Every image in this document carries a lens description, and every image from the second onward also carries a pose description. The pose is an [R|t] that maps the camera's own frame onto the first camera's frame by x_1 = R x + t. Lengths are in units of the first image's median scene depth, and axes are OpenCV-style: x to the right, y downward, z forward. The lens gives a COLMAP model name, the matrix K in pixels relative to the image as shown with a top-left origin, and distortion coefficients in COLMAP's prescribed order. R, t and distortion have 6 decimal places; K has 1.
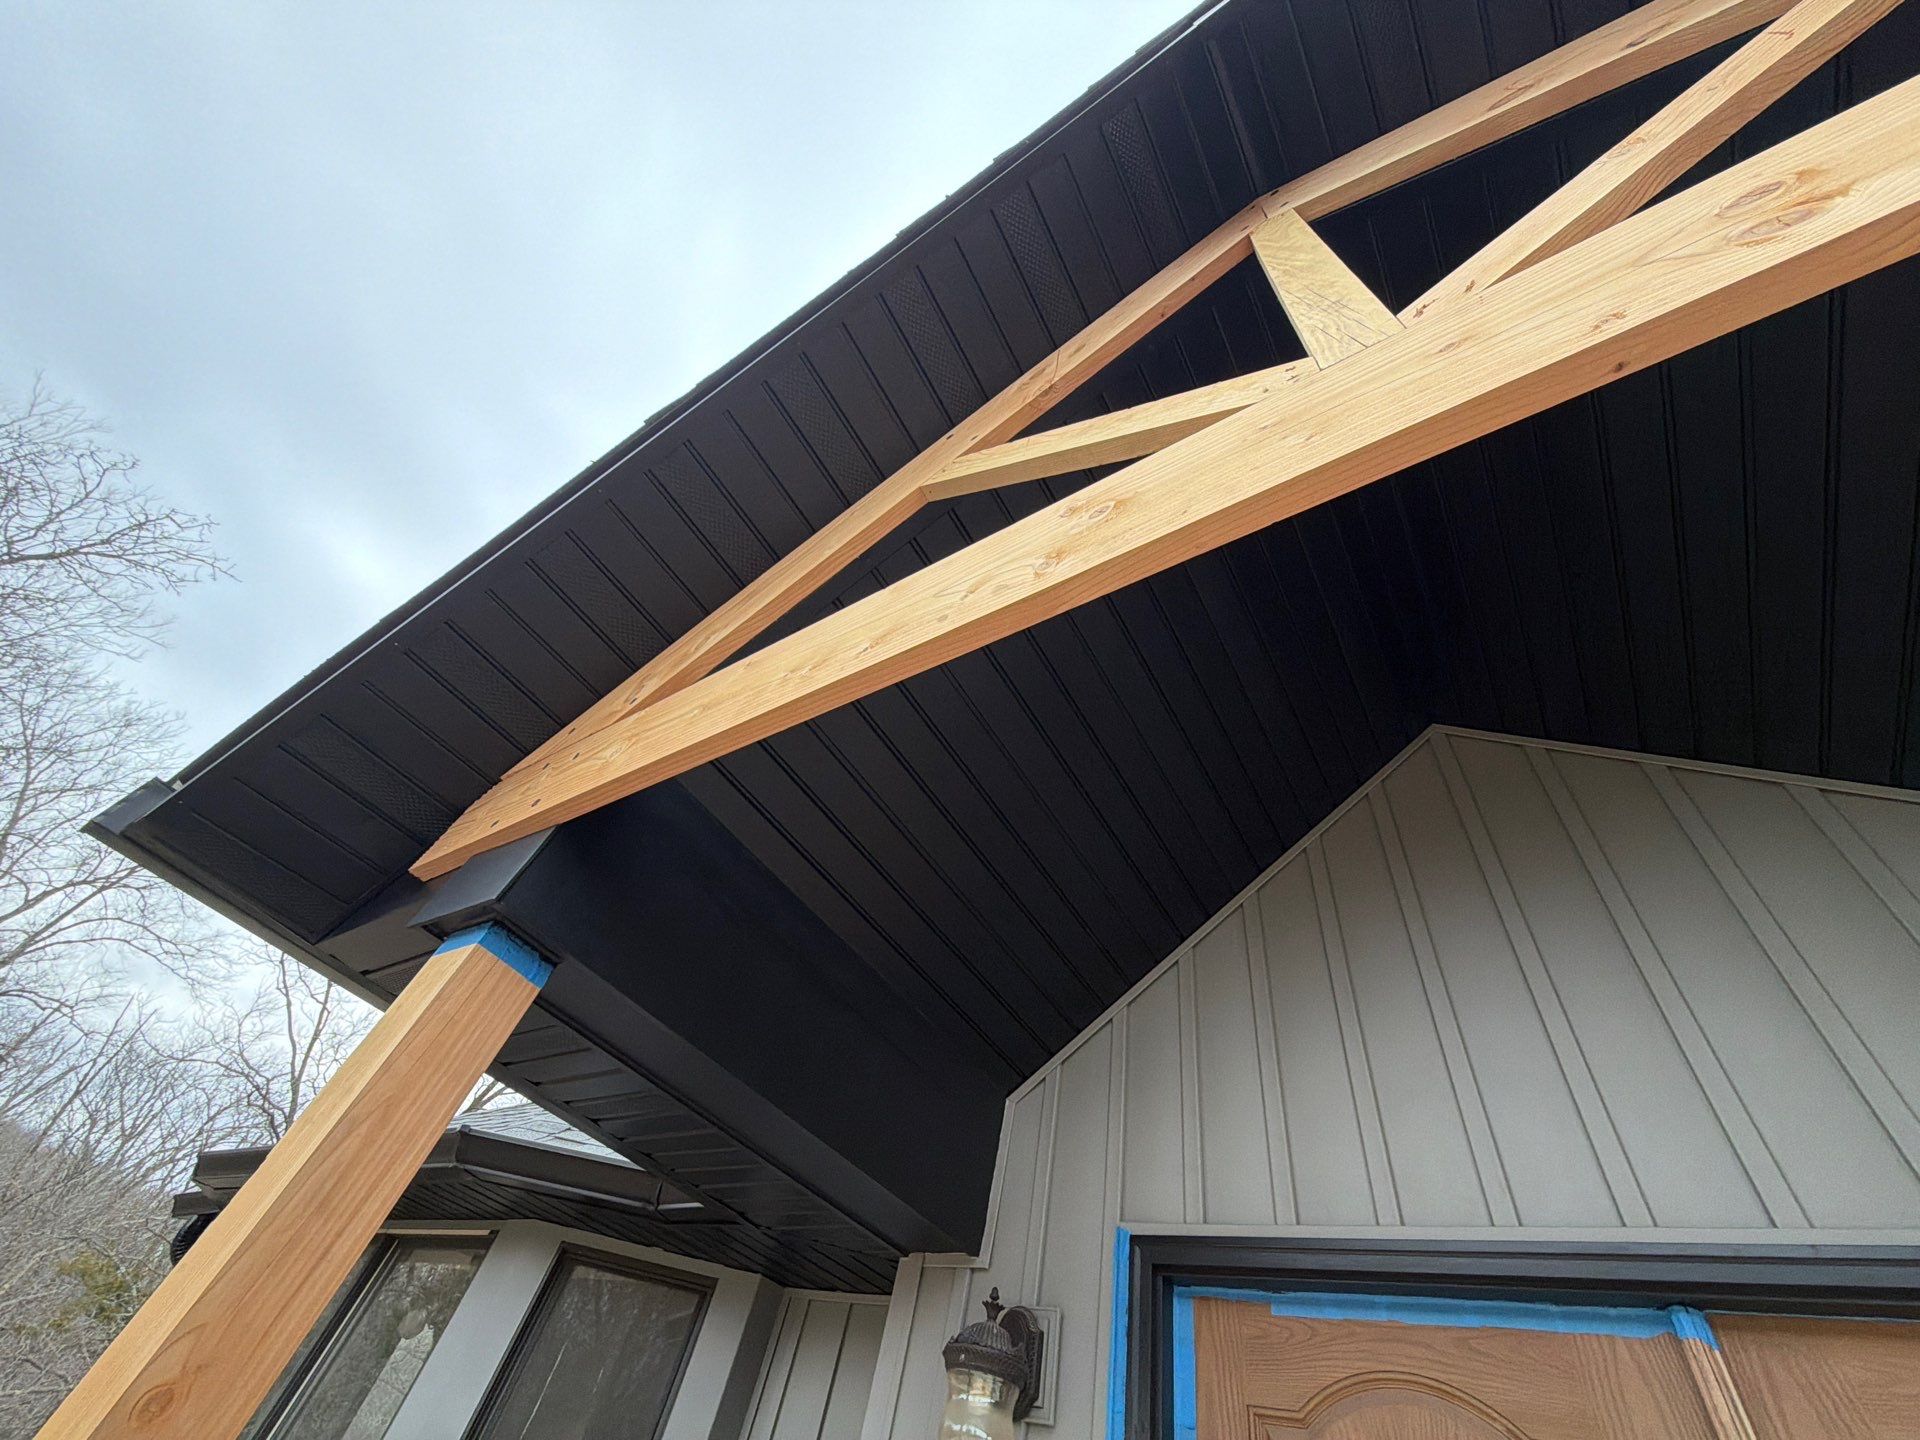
lens RADIAL K [[762.4, 0, 965.8], [0, 762.4, 722.1], [0, 0, 1]] dist [-0.001823, 0.000875]
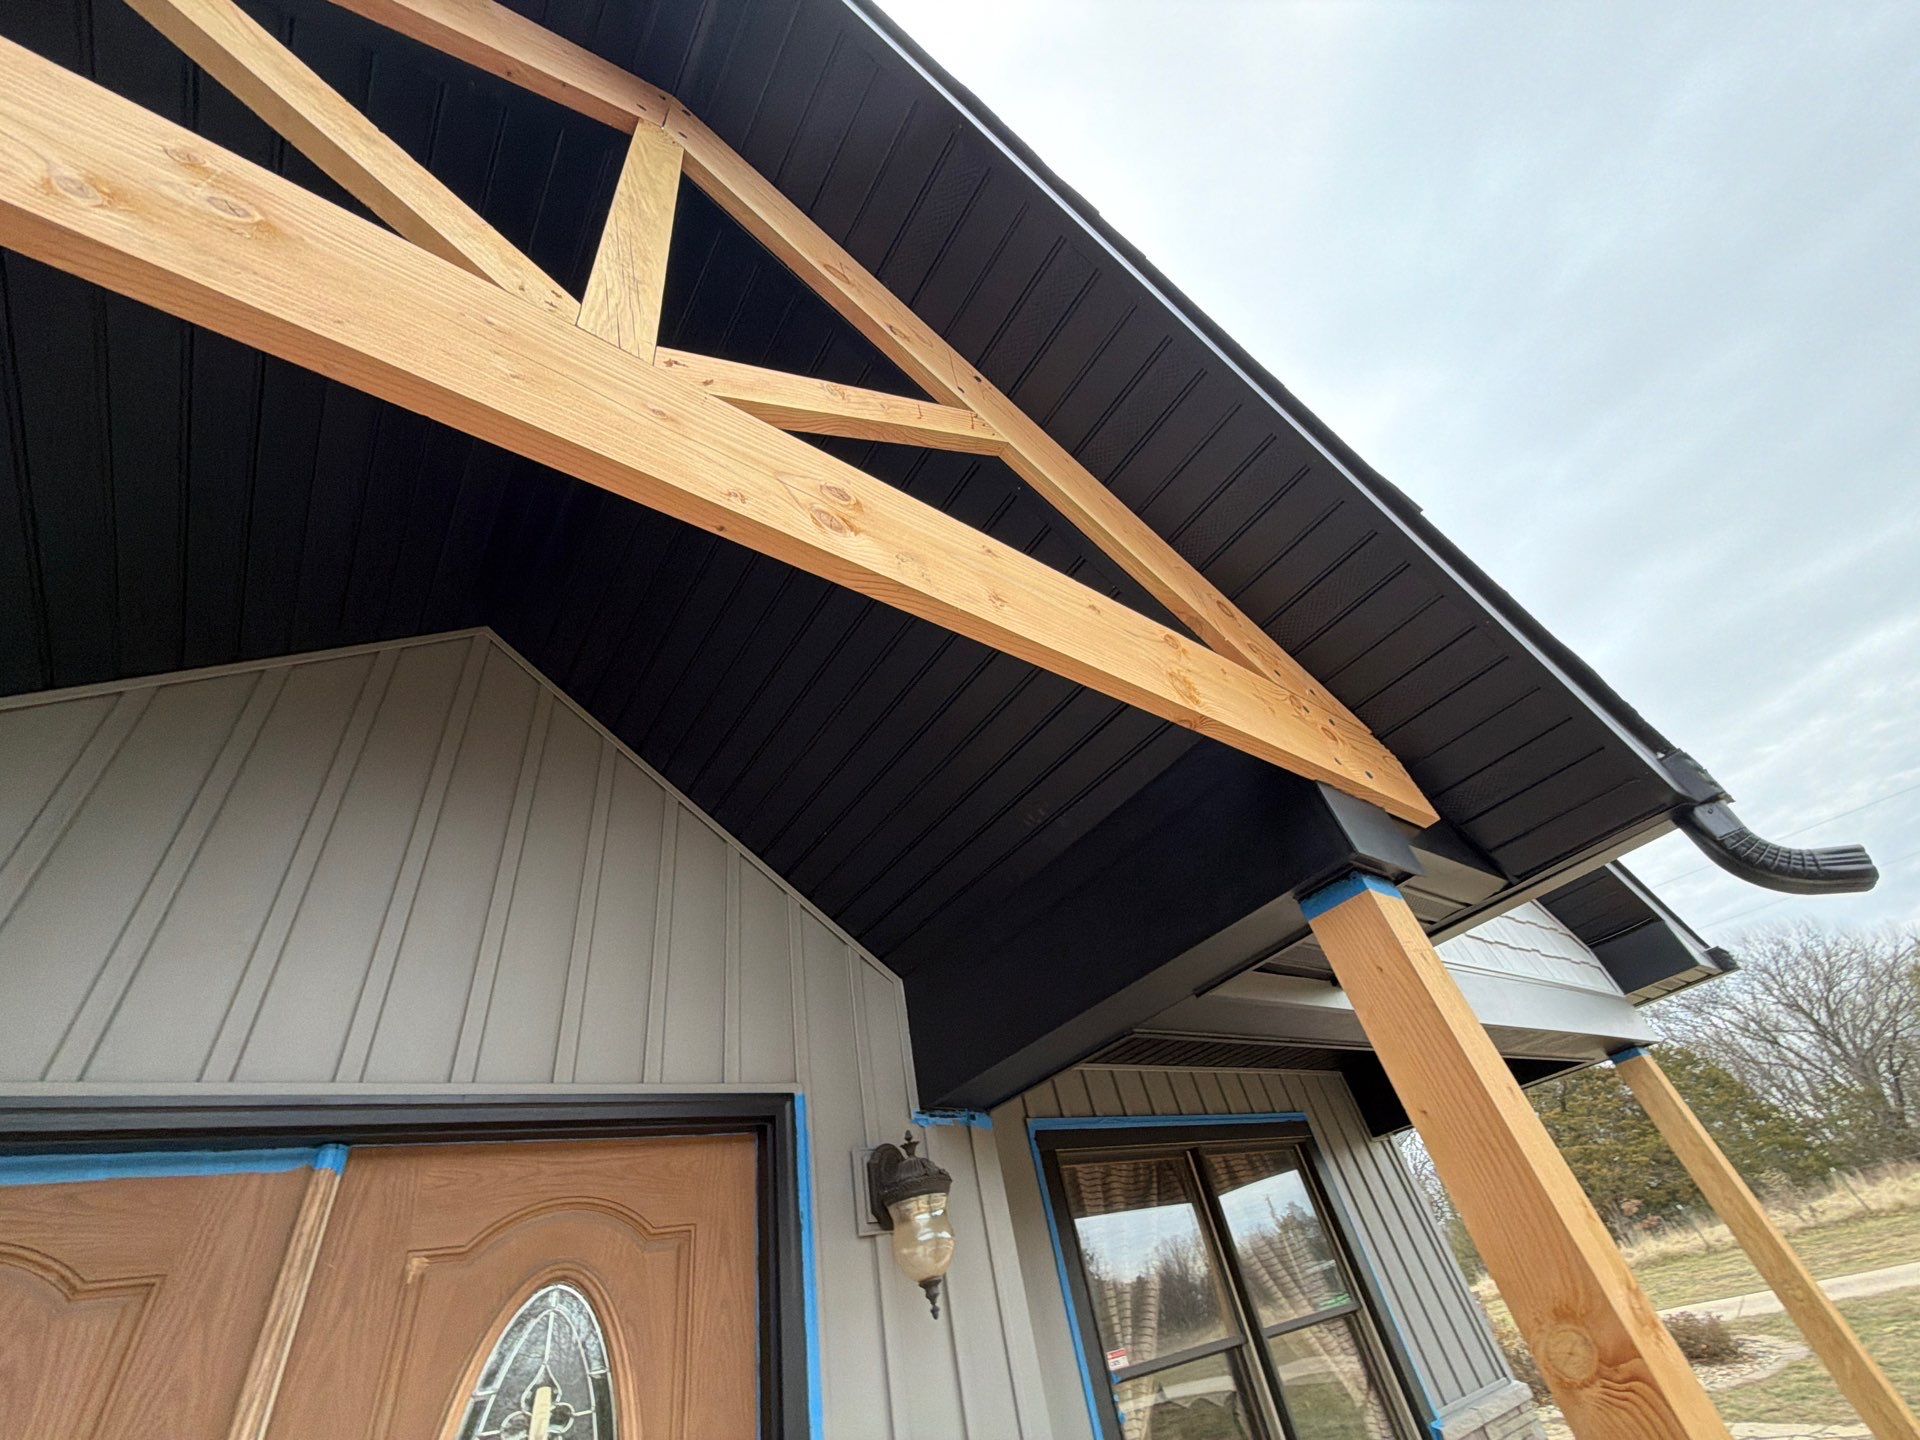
lens RADIAL K [[762.4, 0, 958.4], [0, 762.4, 723.6], [0, 0, 1]] dist [-0.001823, 0.000875]
pose [[0.323335, 0.388801, 0.862721, -0.034818], [-0.528366, 0.830518, -0.176265, -0.104995], [-0.785038, -0.398840, 0.473965, -0.084250]]
